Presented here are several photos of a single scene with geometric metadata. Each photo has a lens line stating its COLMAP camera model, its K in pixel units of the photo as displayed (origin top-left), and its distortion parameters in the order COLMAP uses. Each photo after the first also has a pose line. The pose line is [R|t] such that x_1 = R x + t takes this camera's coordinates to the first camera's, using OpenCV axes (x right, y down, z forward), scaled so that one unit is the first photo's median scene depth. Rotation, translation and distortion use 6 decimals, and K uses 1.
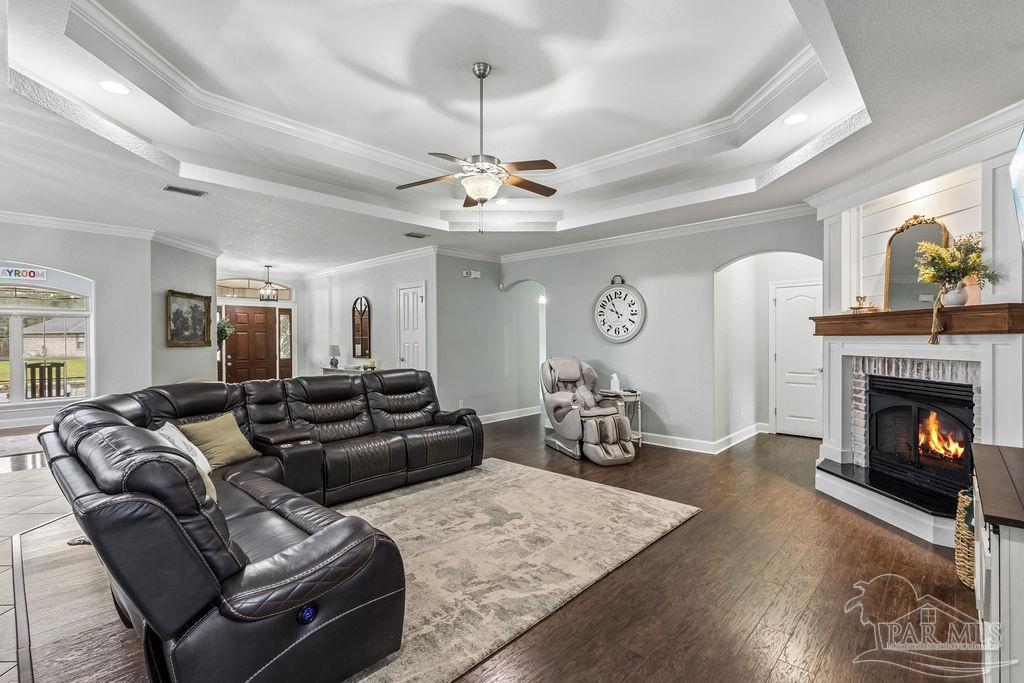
lens RADIAL K [[473.4, 0, 510.1], [0, 473.4, 341.0], [0, 0, 1]] dist [0.005162, -0.000706]
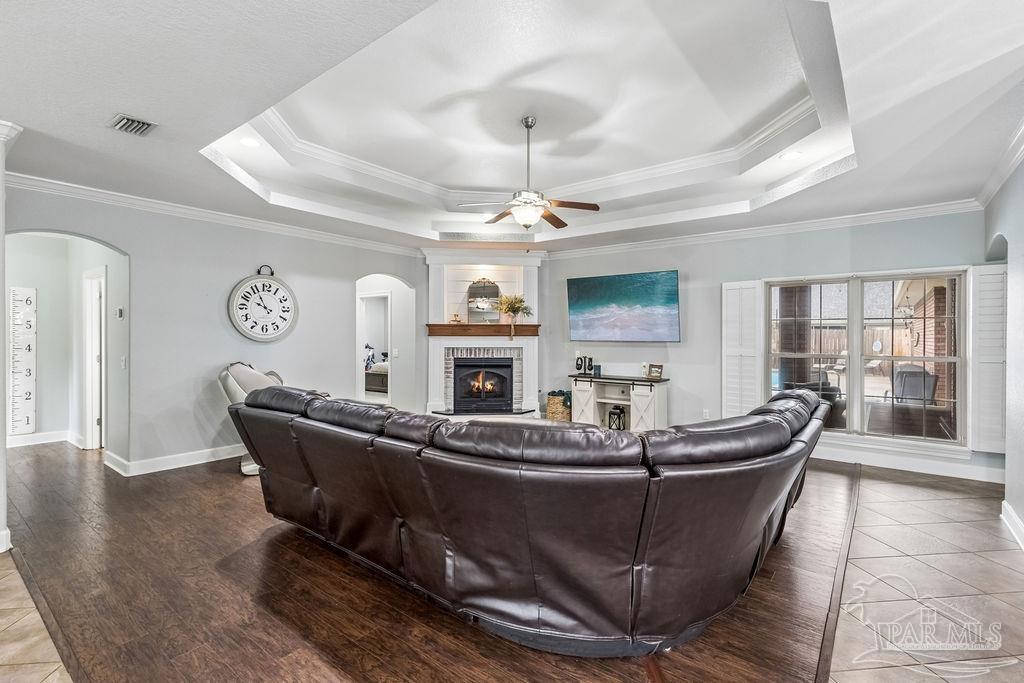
lens RADIAL K [[473.4, 0, 509.1], [0, 473.4, 338.5], [0, 0, 1]] dist [0.005162, -0.000706]
pose [[-0.088053, 0.000813, 0.996115, -1.117392], [0.002402, 0.999997, -0.000603, -0.000702], [-0.996113, 0.002340, -0.088054, 1.005620]]
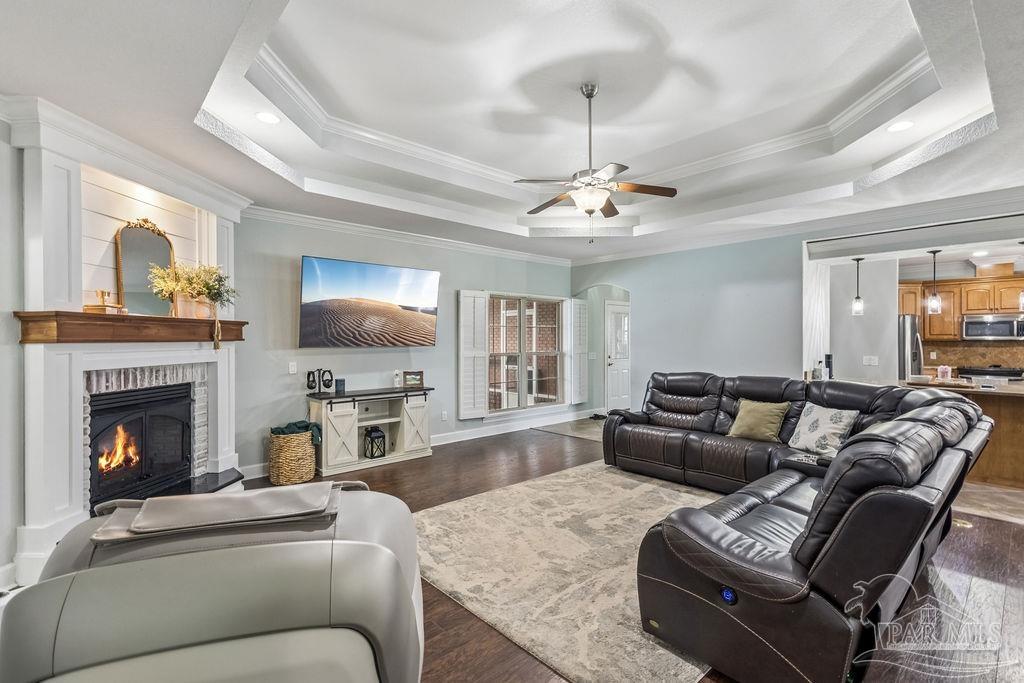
lens RADIAL K [[473.4, 0, 513.9], [0, 473.4, 340.8], [0, 0, 1]] dist [0.005162, -0.000706]
pose [[-0.997289, 0.008457, 0.073092, 0.030665], [0.009118, 0.999920, 0.008711, -0.015777], [-0.073013, 0.009354, -0.997287, 1.796605]]
